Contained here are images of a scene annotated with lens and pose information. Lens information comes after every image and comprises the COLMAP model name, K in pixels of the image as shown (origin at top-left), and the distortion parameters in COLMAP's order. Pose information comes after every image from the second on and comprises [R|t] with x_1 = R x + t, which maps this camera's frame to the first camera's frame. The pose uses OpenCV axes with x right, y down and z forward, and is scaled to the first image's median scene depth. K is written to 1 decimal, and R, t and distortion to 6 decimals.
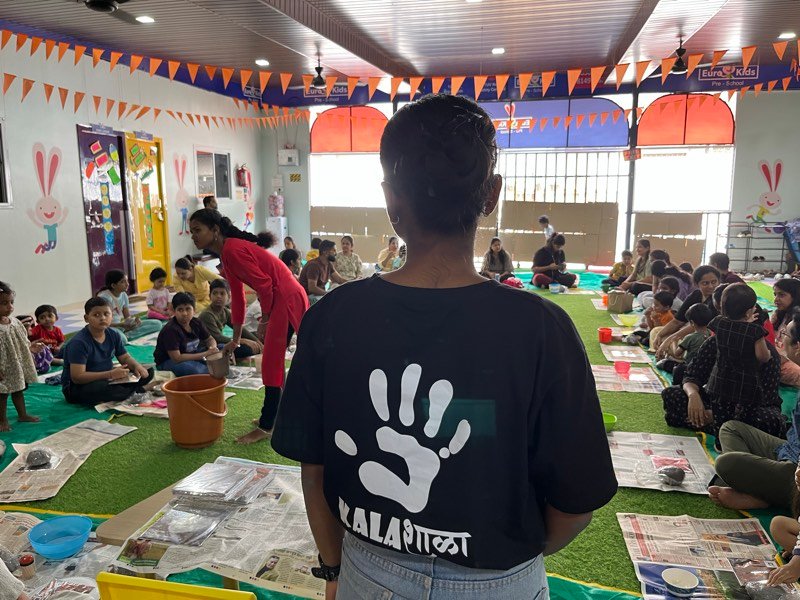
lens RADIAL K [[623.8, 0, 401.5], [0, 623.8, 320.3], [0, 0, 1]] dist [0.032367, -0.054997]
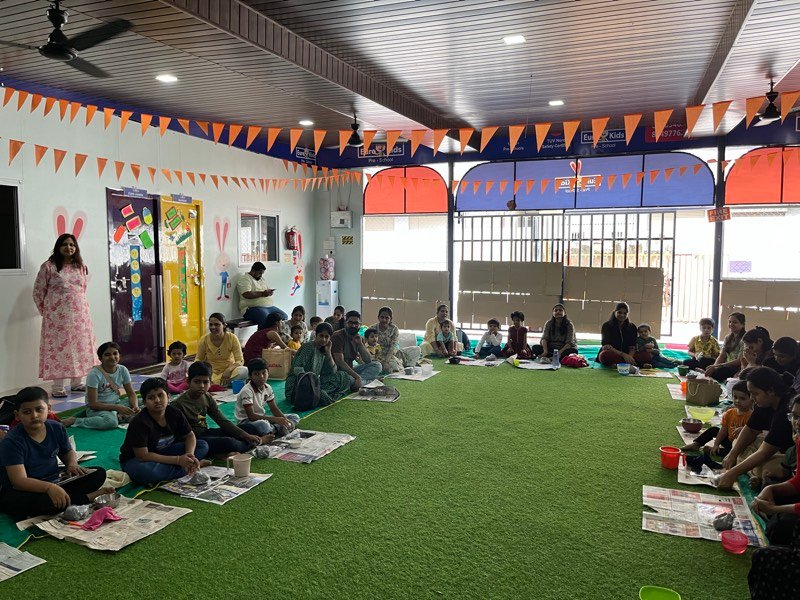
lens RADIAL K [[623.8, 0, 401.5], [0, 623.8, 320.3], [0, 0, 1]] dist [0.032367, -0.054997]
pose [[0.991330, 0.017603, -0.130214, 0.051137], [-0.029264, 0.995674, -0.088188, -0.031155], [0.128098, 0.091234, 0.987556, 0.102626]]
